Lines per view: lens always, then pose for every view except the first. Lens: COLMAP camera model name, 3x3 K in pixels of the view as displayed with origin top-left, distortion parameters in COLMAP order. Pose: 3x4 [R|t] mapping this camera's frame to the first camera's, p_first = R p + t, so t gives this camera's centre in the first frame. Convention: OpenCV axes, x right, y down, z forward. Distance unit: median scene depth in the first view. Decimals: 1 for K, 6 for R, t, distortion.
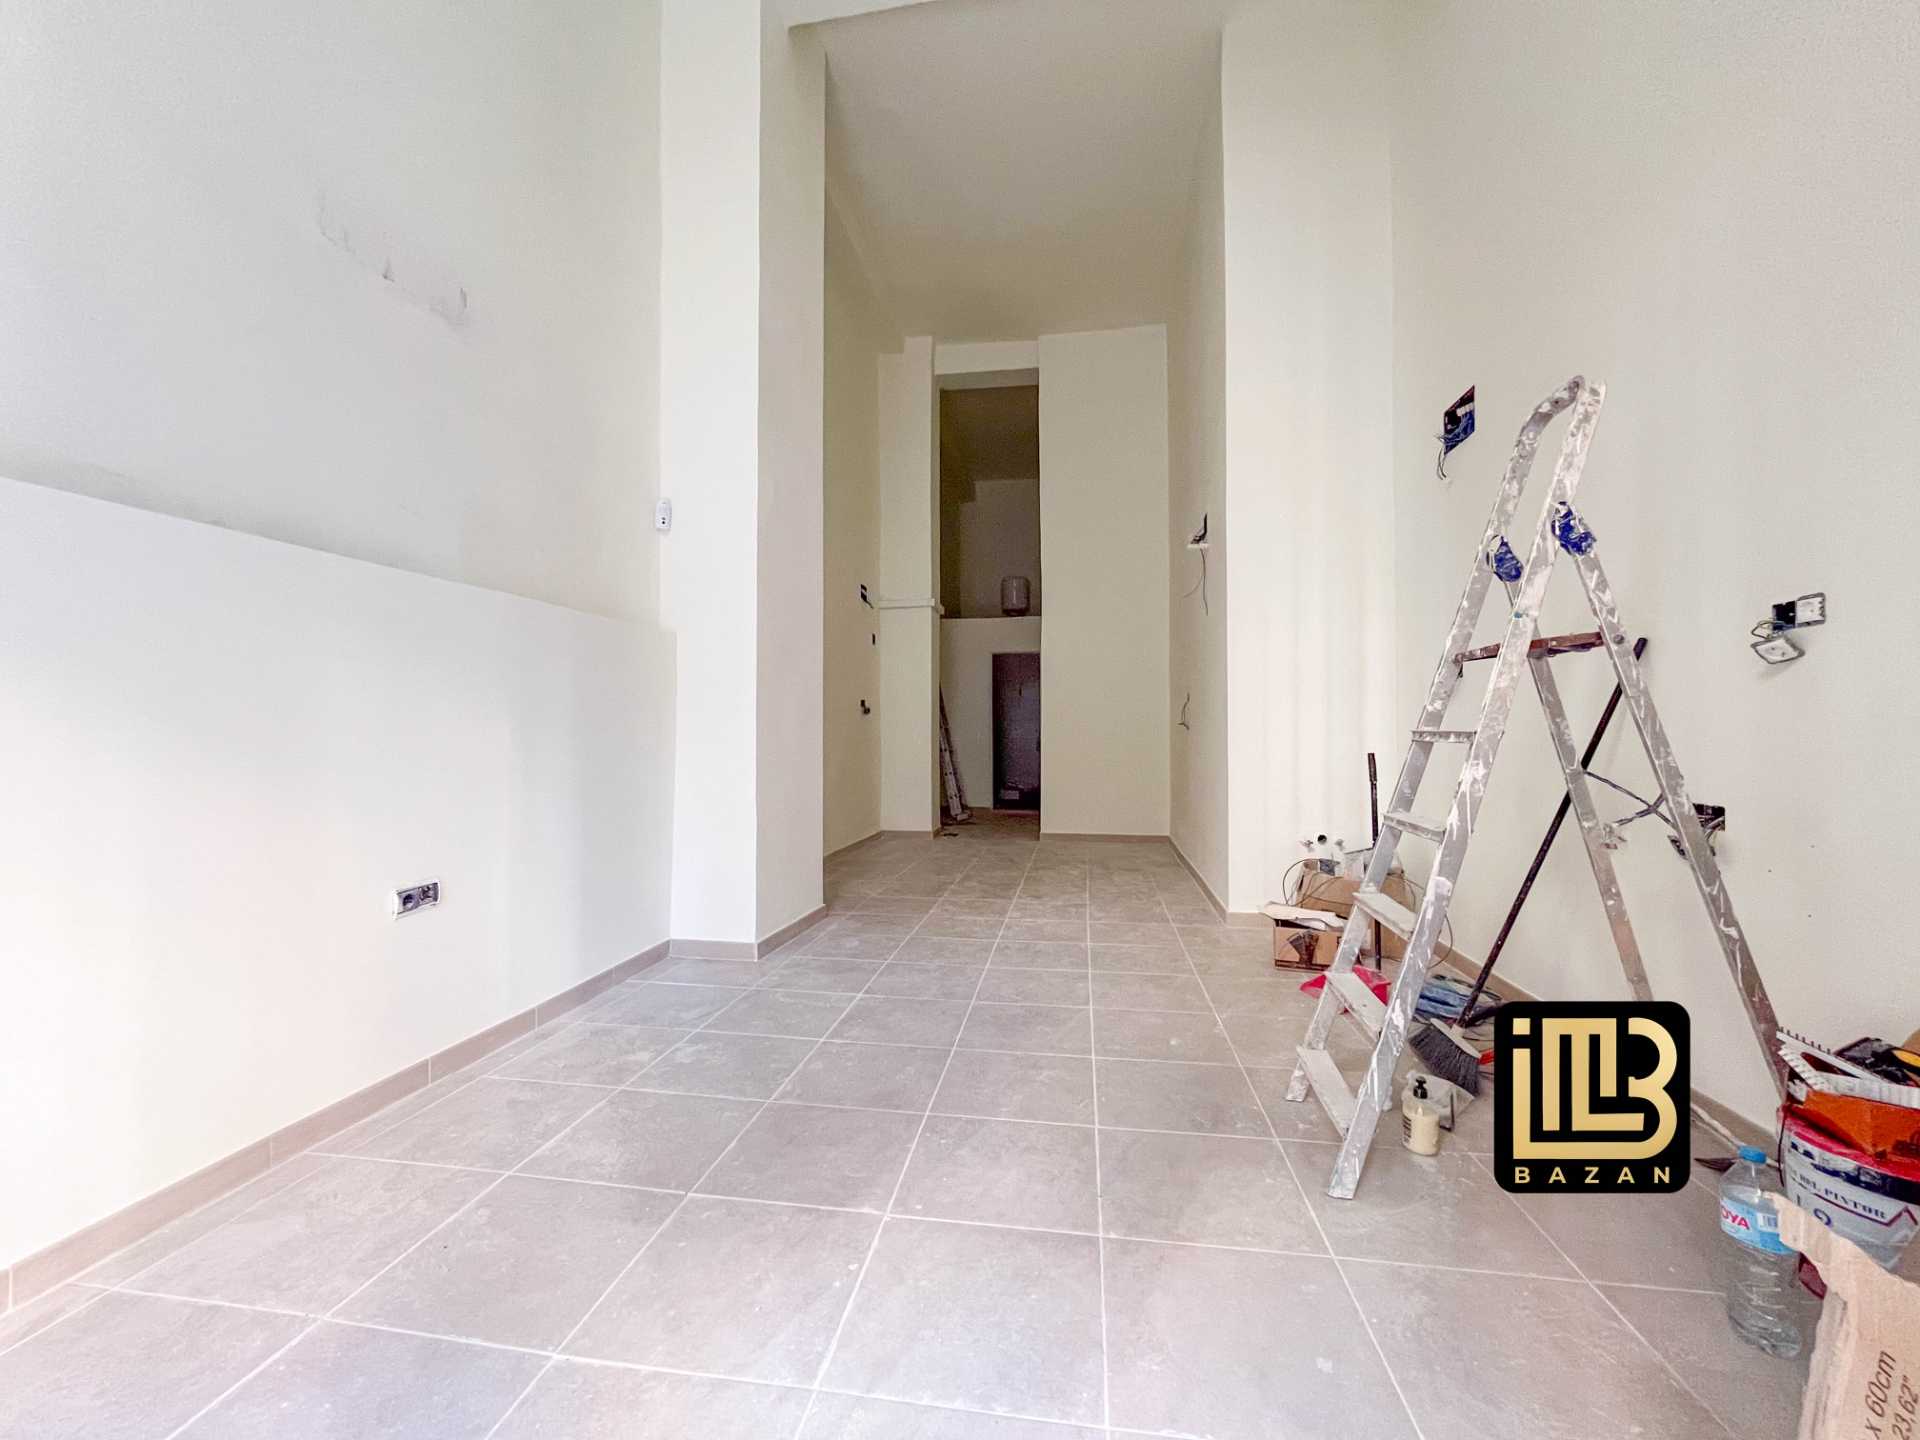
lens RADIAL K [[772.9, 0, 958.6], [0, 772.9, 726.1], [0, 0, 1]] dist [-0.001874, -0.000429]
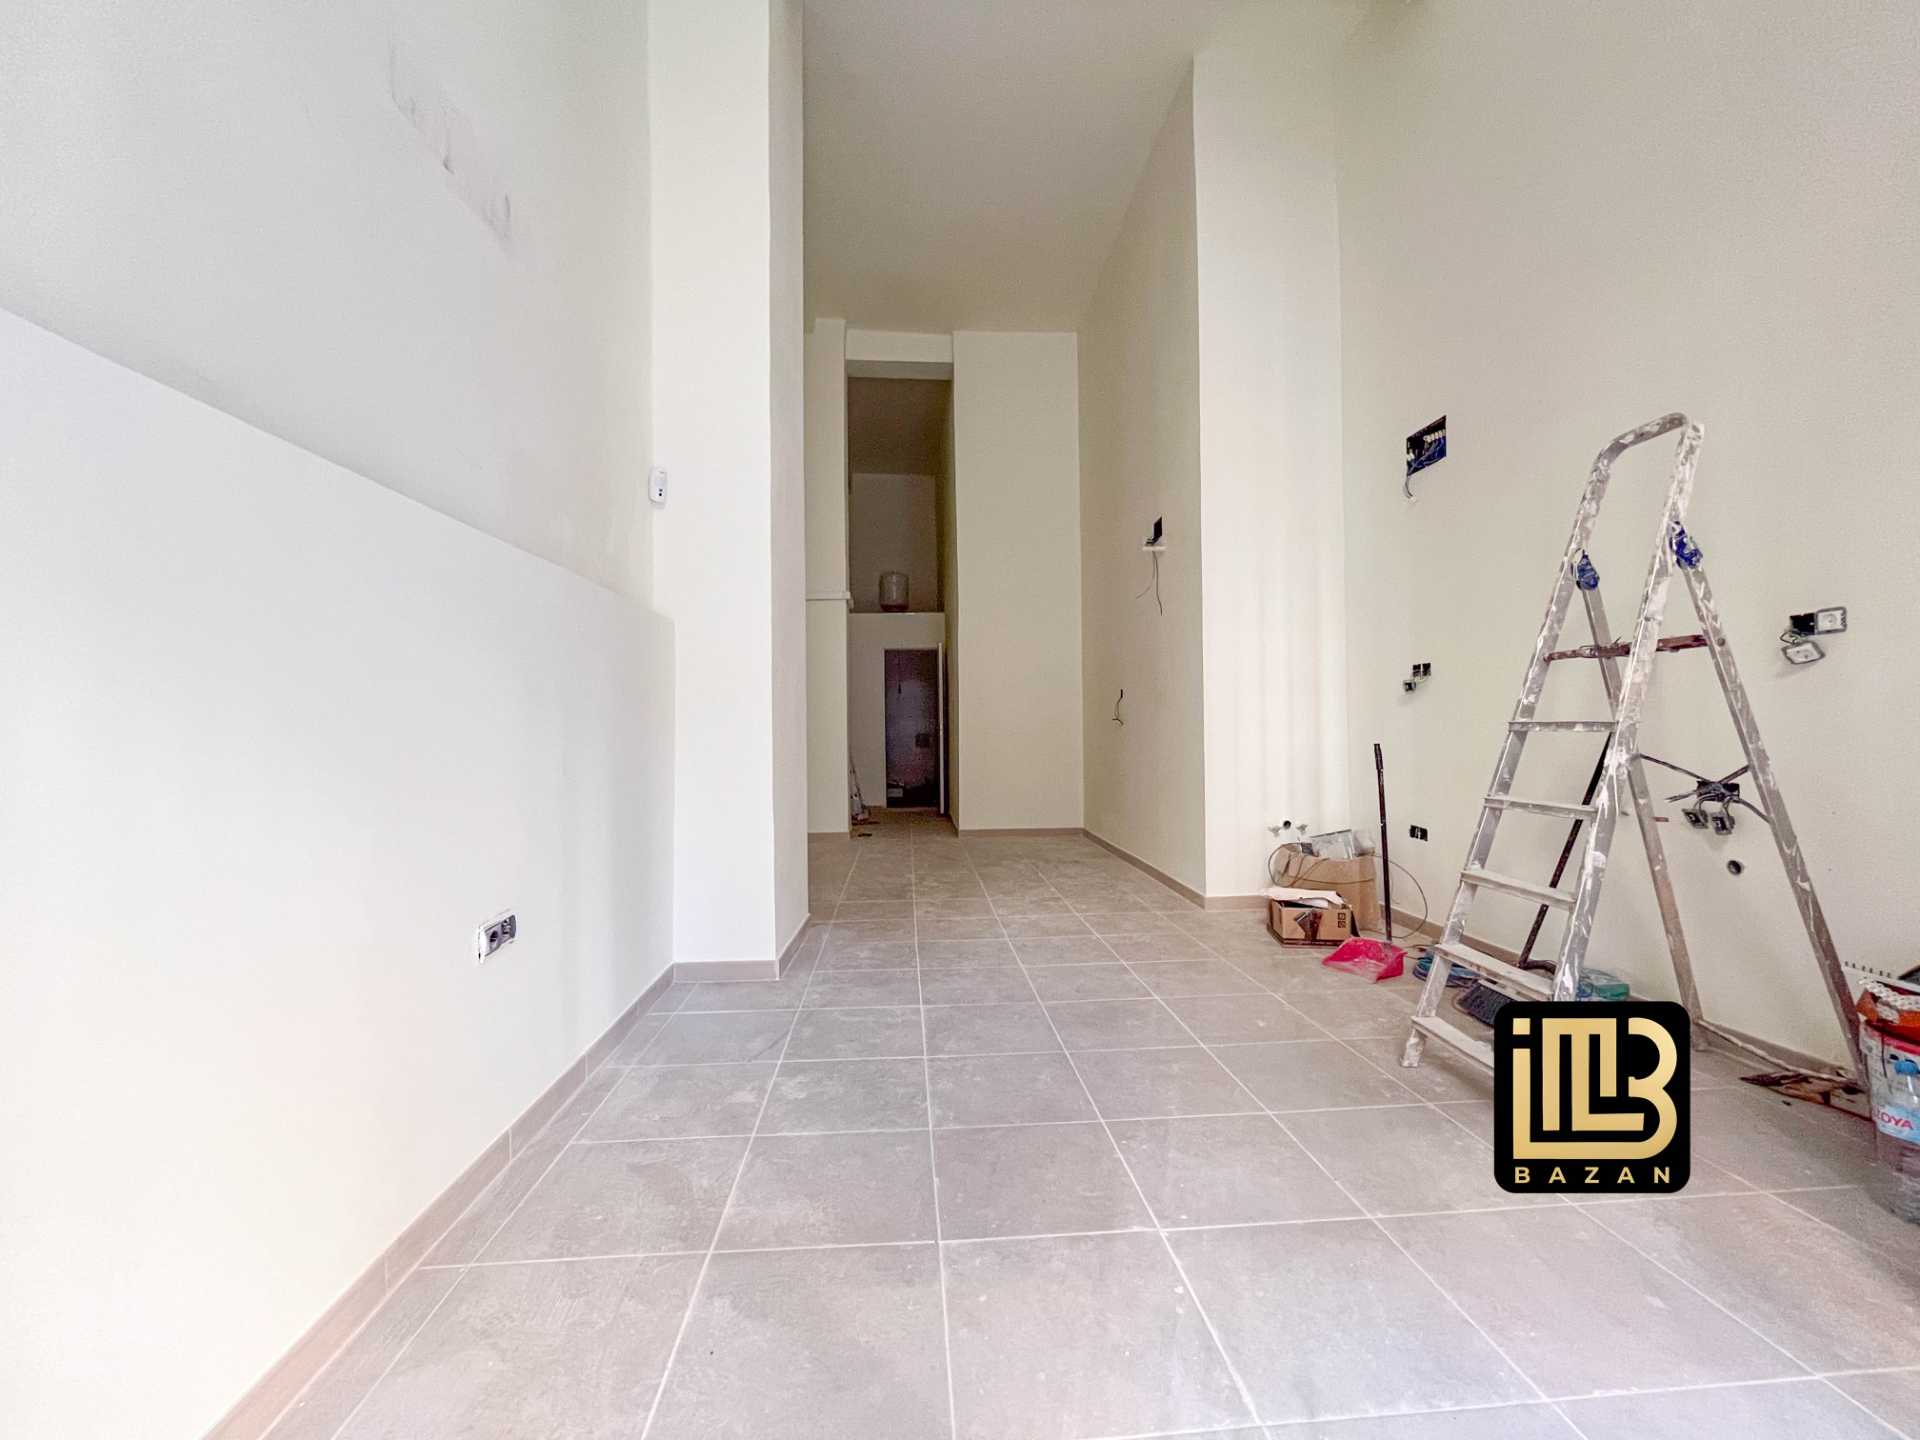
lens RADIAL K [[772.9, 0, 957.3], [0, 772.9, 725.3], [0, 0, 1]] dist [-0.001874, -0.000429]
pose [[0.973769, -0.007536, 0.227413, -0.317115], [0.007046, 0.999971, 0.002968, 0.001605], [-0.227429, -0.001287, 0.973794, 0.073017]]
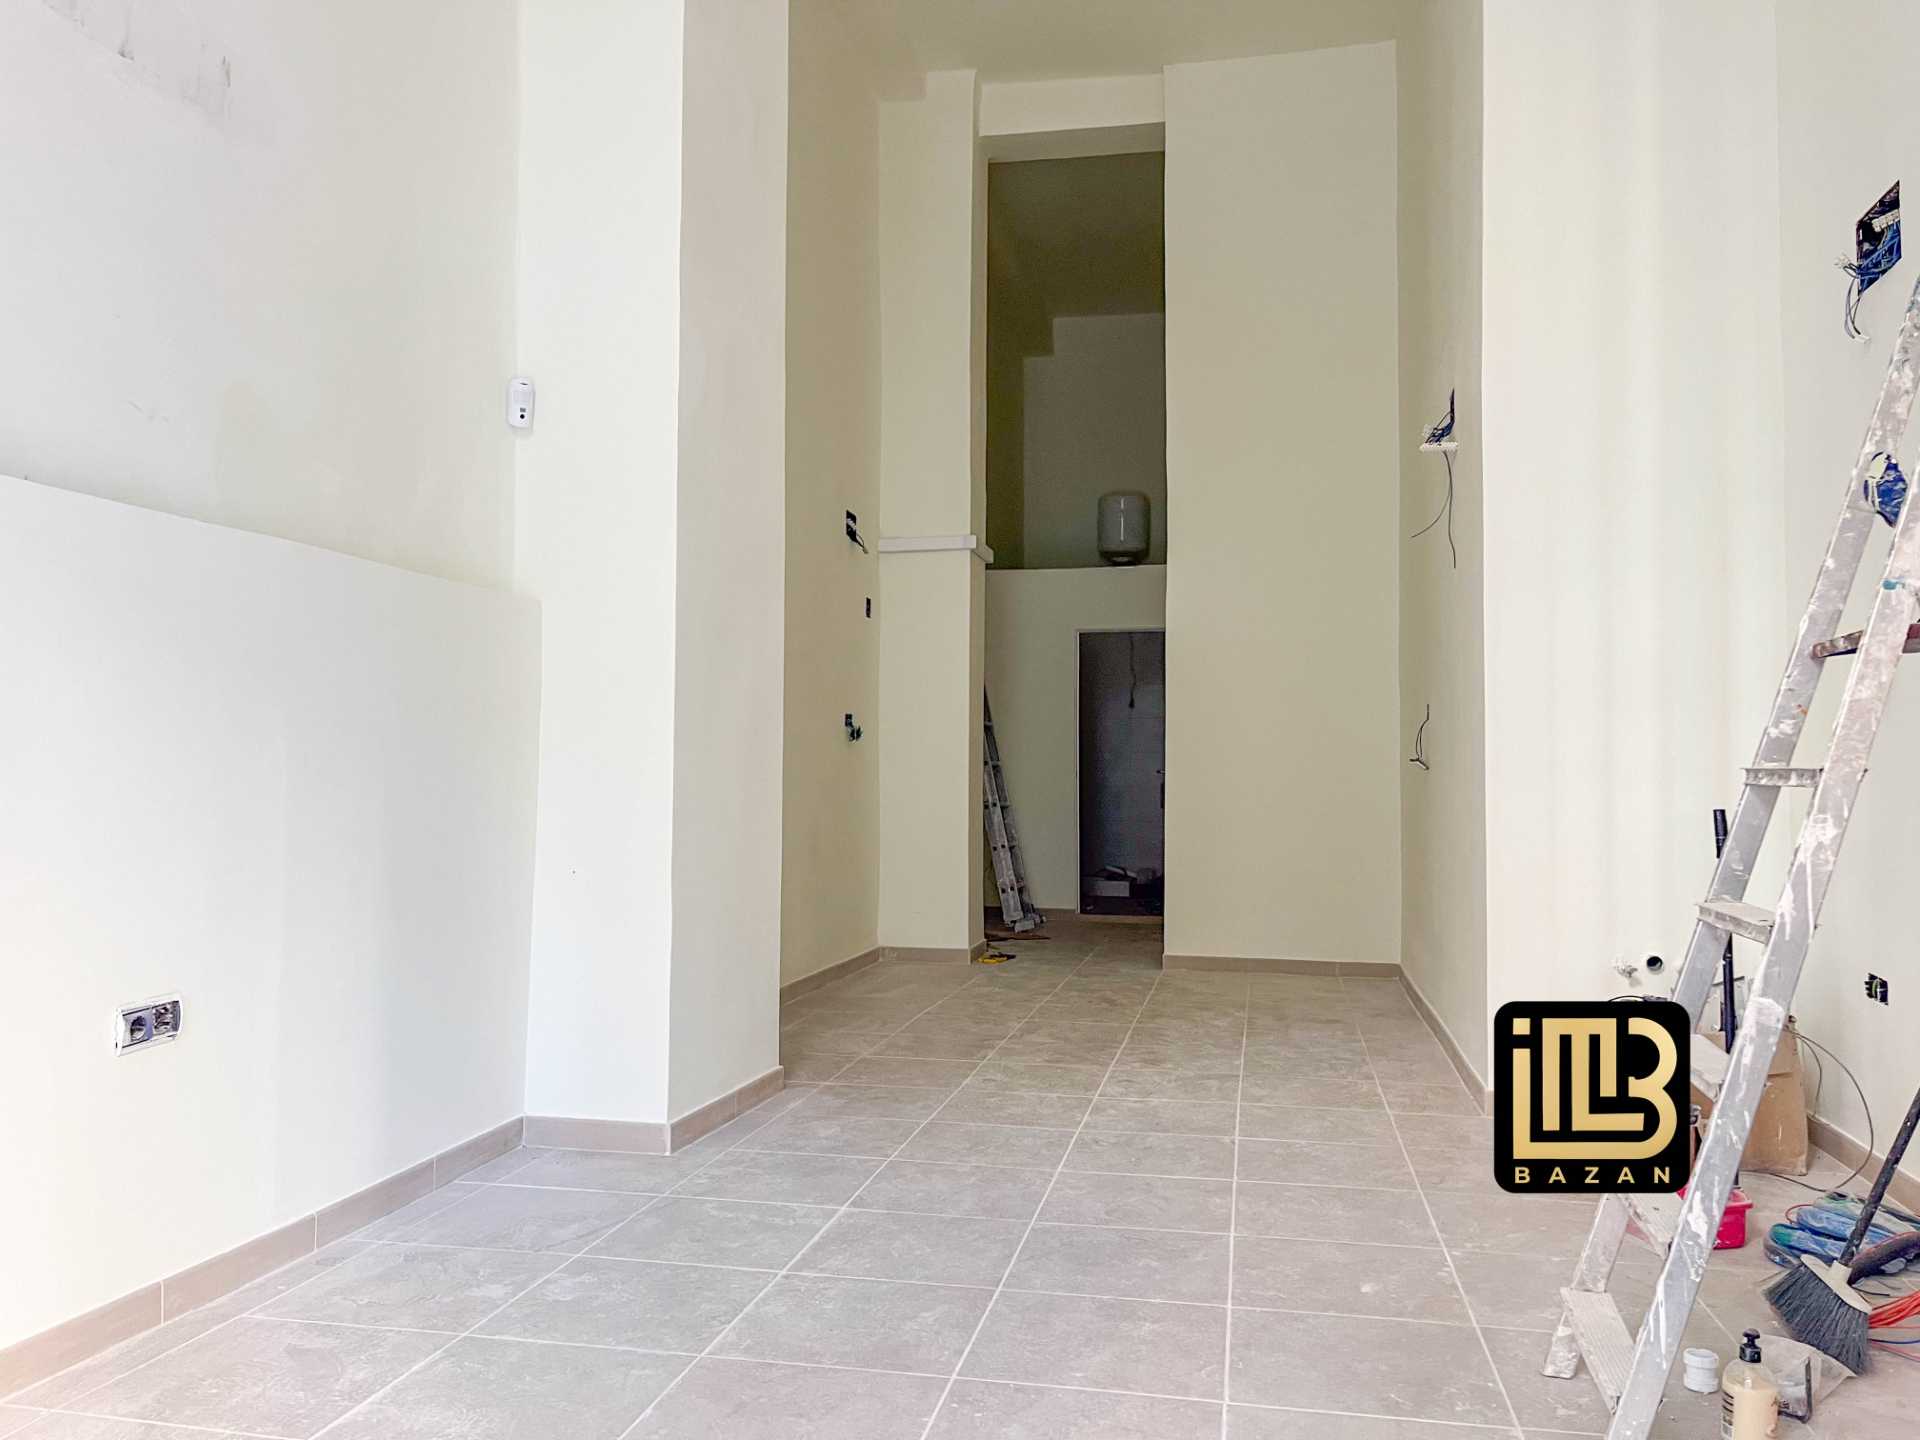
lens RADIAL K [[1448.3, 0, 965.6], [0, 1448.3, 730.3], [0, 0, 1]] dist [0.068777, -0.081494]
pose [[0.999215, 0.005395, -0.039254, 0.009021], [-0.006310, 0.999710, -0.023235, 0.004832], [0.039117, 0.023464, 0.998959, -0.139588]]
